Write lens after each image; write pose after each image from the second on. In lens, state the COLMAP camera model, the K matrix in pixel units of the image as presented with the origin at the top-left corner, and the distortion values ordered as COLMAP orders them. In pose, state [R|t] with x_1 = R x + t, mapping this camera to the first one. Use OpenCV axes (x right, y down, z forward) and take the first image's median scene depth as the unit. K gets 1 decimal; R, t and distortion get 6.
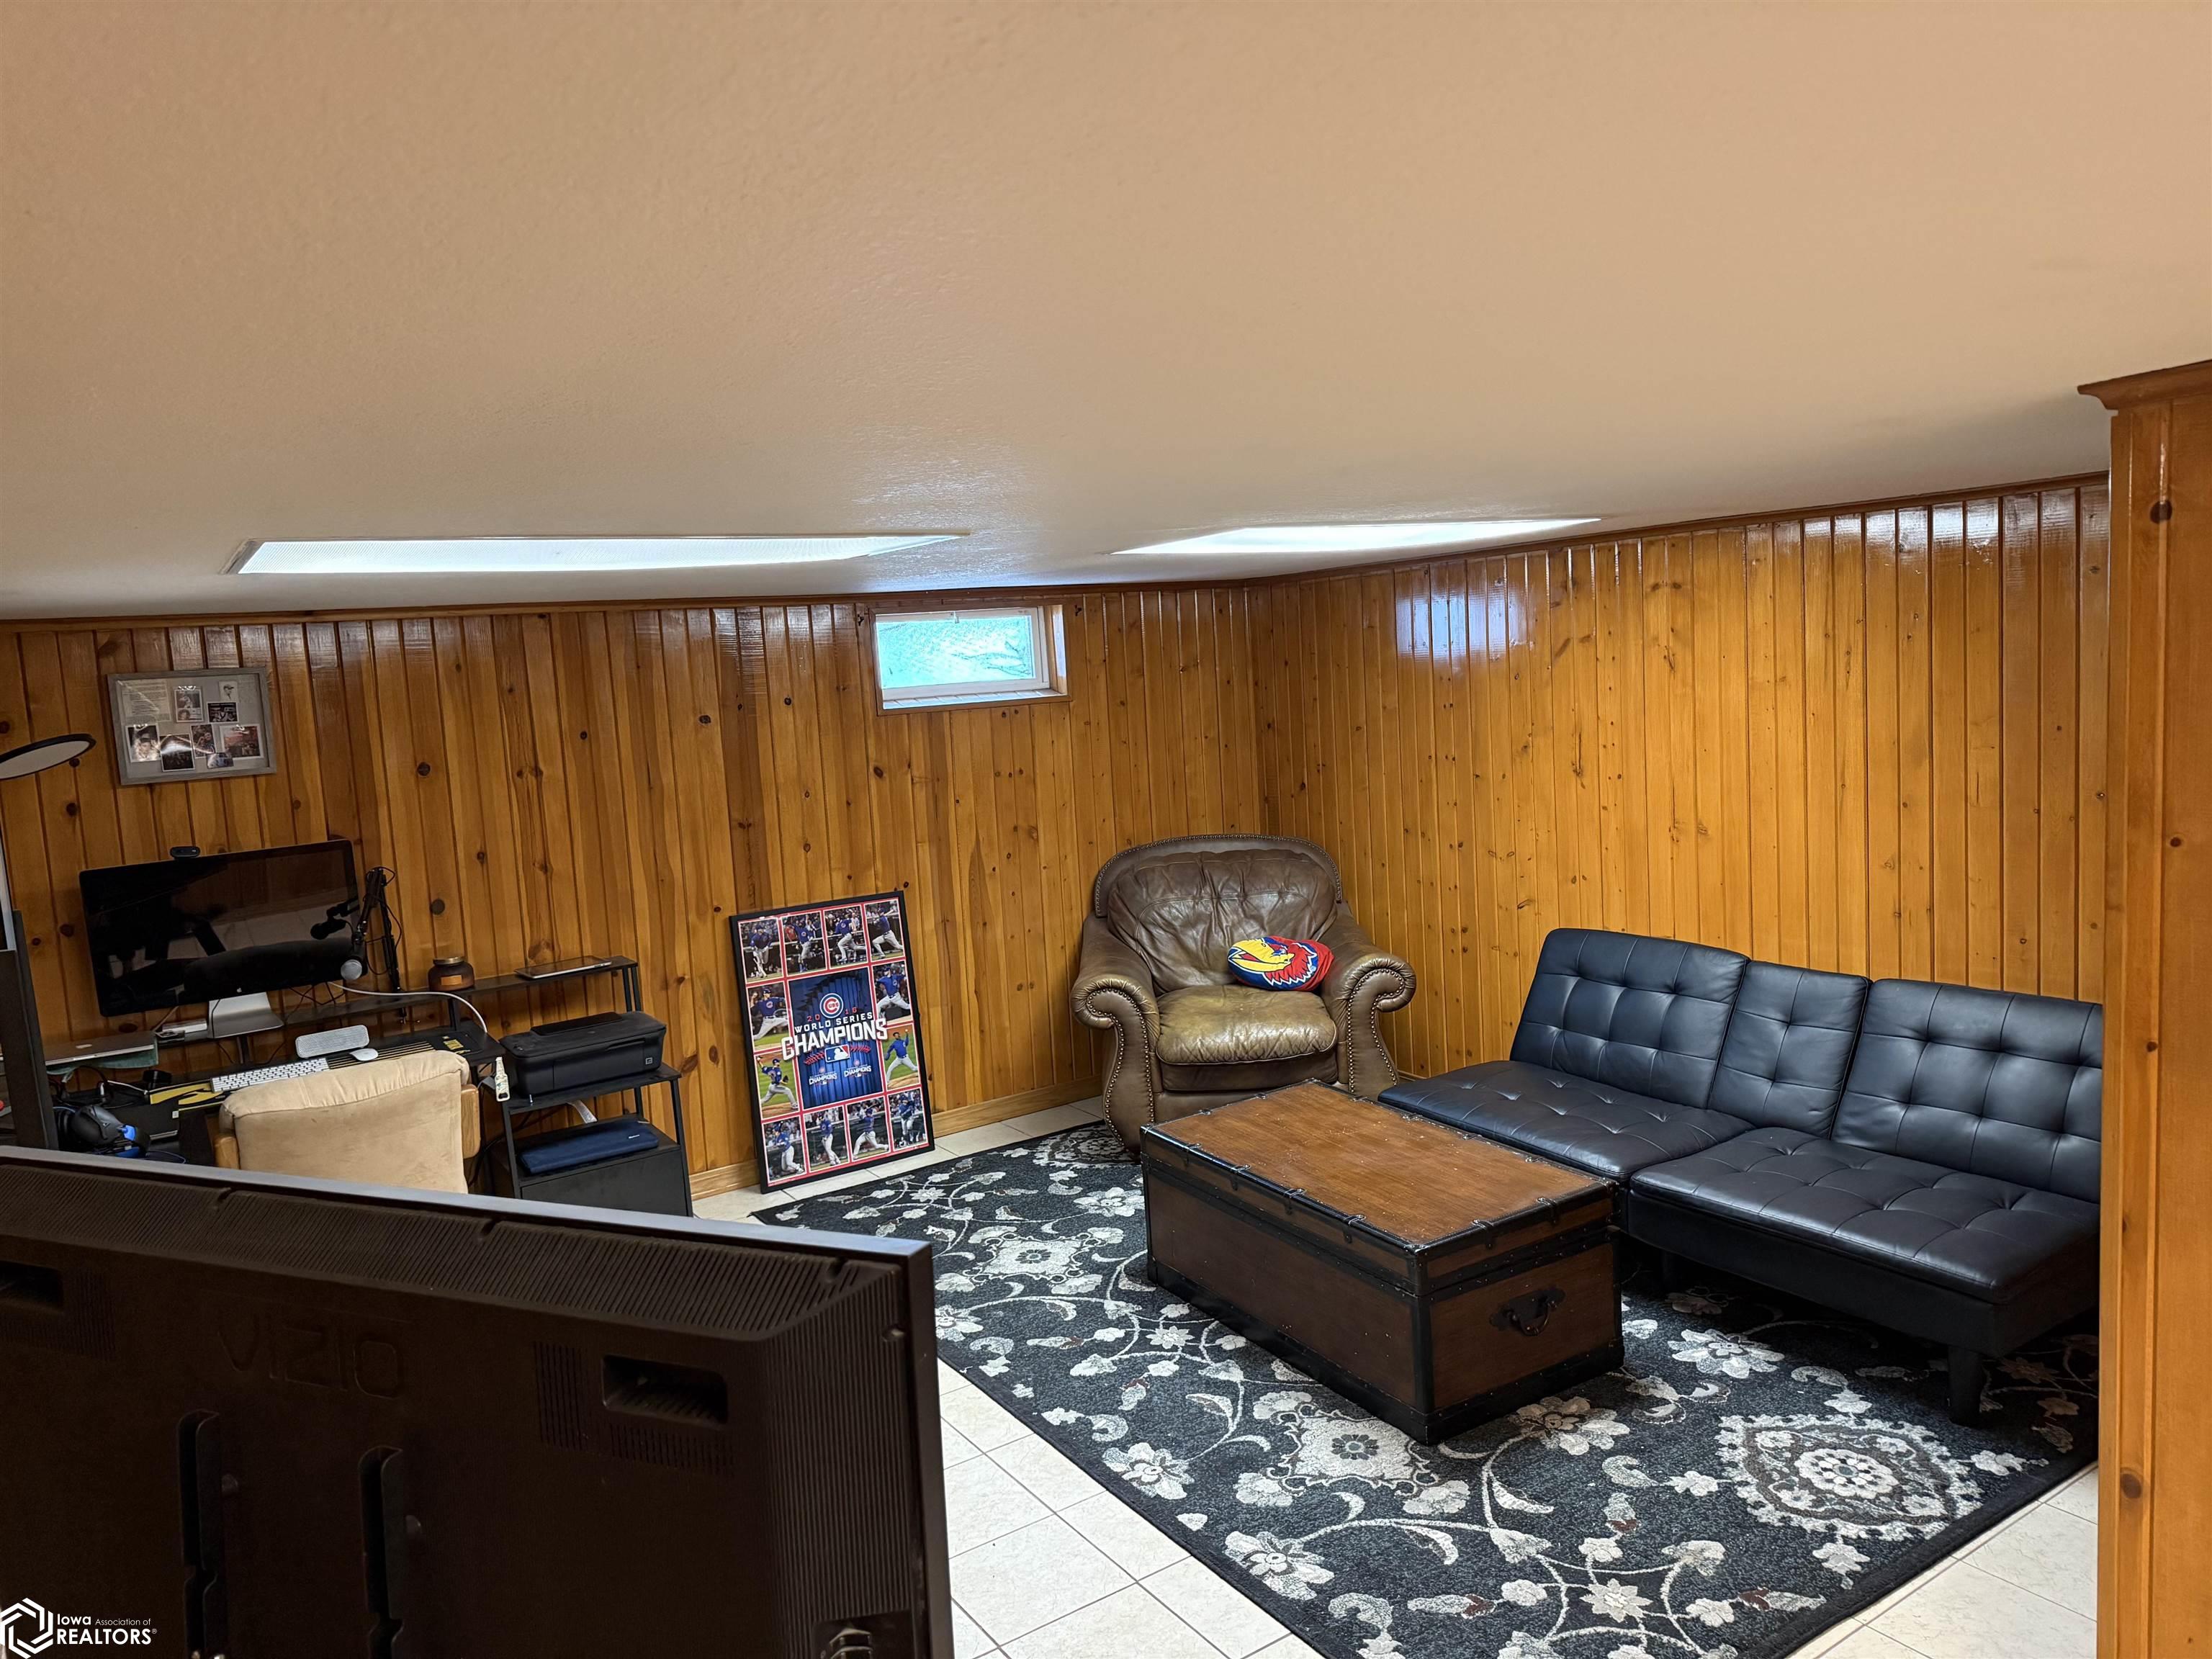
lens RADIAL K [[1564.7, 0, 1115.2], [0, 1564.7, 820.2], [0, 0, 1]] dist [0.111351, -0.248103]
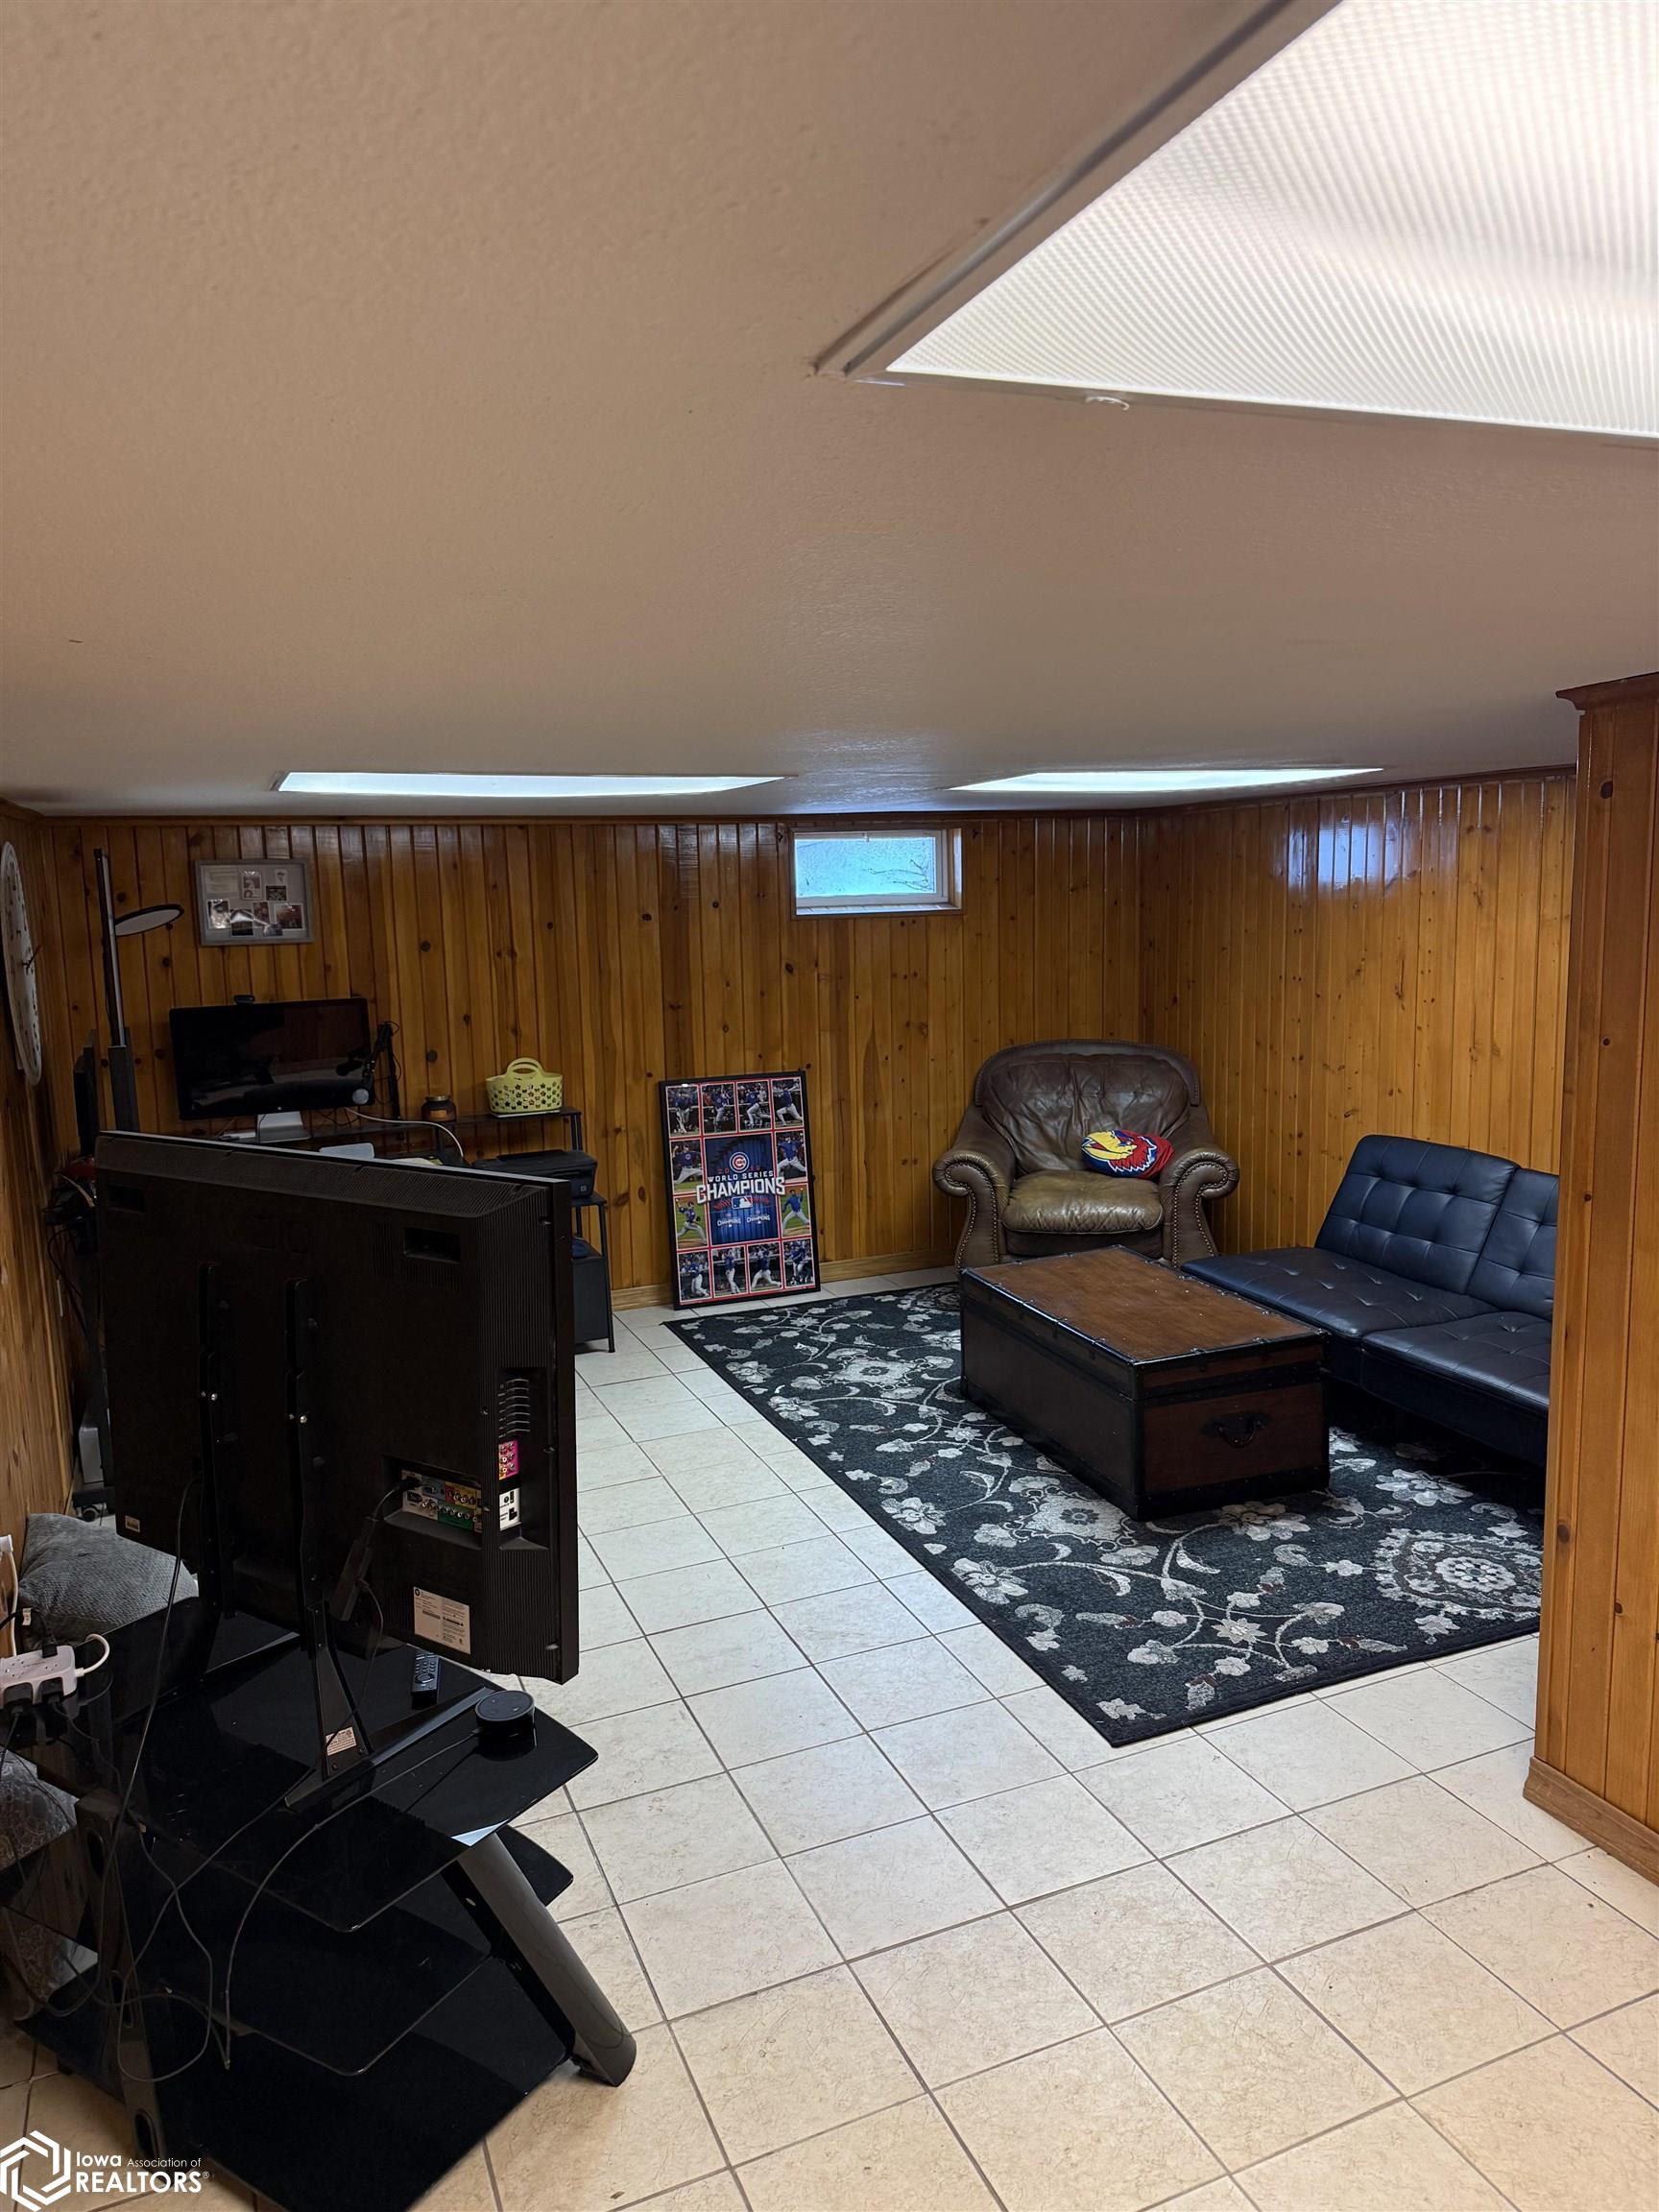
lens RADIAL K [[1556.4, 0, 826.5], [0, 1556.4, 1116.8], [0, 0, 1]] dist [0.068461, -0.100002]
pose [[0.980270, 0.064267, -0.186925, 0.112686], [-0.055138, 0.997037, 0.053639, 0.017922], [0.189818, -0.042274, 0.980909, -0.159398]]
